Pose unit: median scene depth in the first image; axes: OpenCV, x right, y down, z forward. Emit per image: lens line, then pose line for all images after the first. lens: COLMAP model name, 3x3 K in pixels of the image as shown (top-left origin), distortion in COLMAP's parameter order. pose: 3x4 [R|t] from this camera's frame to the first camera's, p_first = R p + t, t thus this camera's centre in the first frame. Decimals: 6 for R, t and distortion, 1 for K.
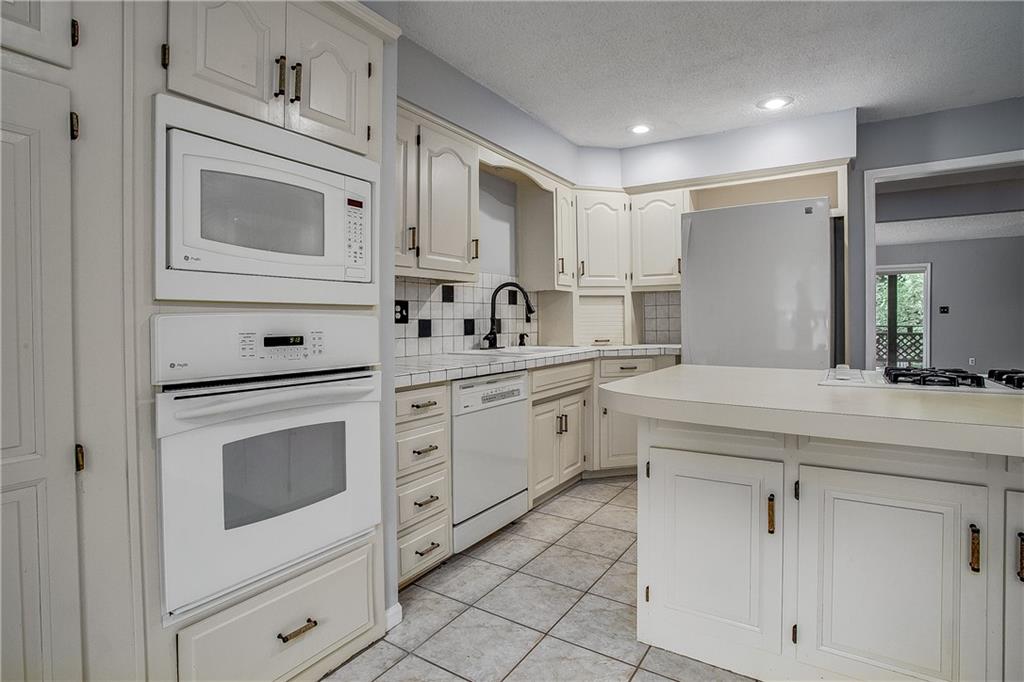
lens RADIAL K [[528.2, 0, 498.8], [0, 528.2, 337.3], [0, 0, 1]] dist [-0.030210, 0.000454]
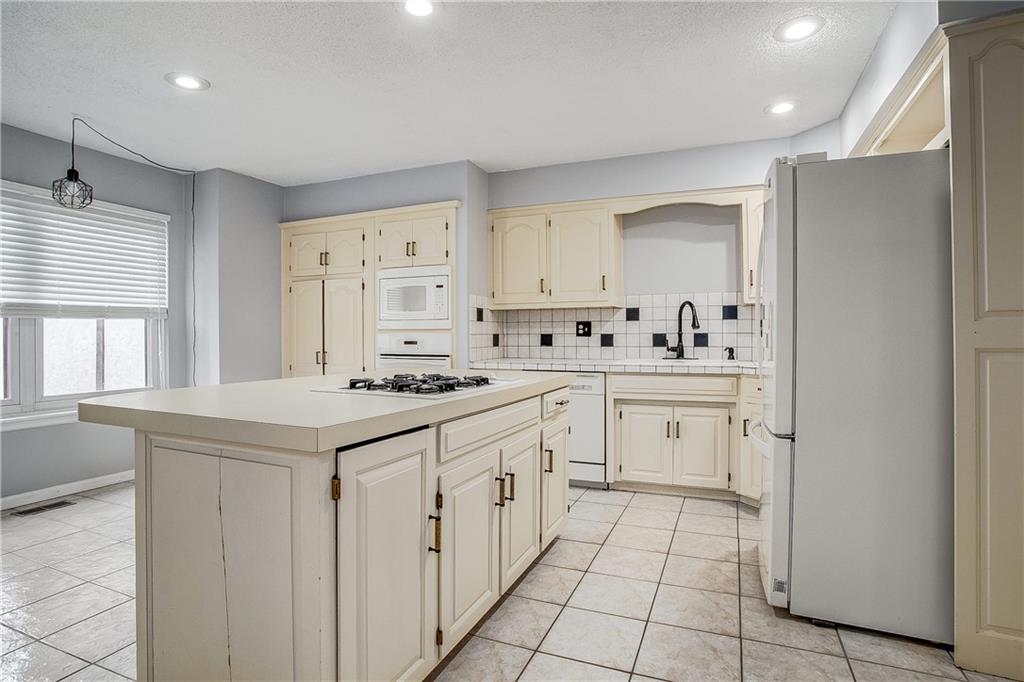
lens RADIAL K [[510.5, 0, 517.1], [0, 510.5, 337.9], [0, 0, 1]] dist [-0.058330, 0.016314]
pose [[0.188263, 0.006257, -0.982099, 1.202244], [-0.027133, 0.999631, 0.001167, -0.018745], [0.981744, 0.026428, 0.188363, 0.531267]]
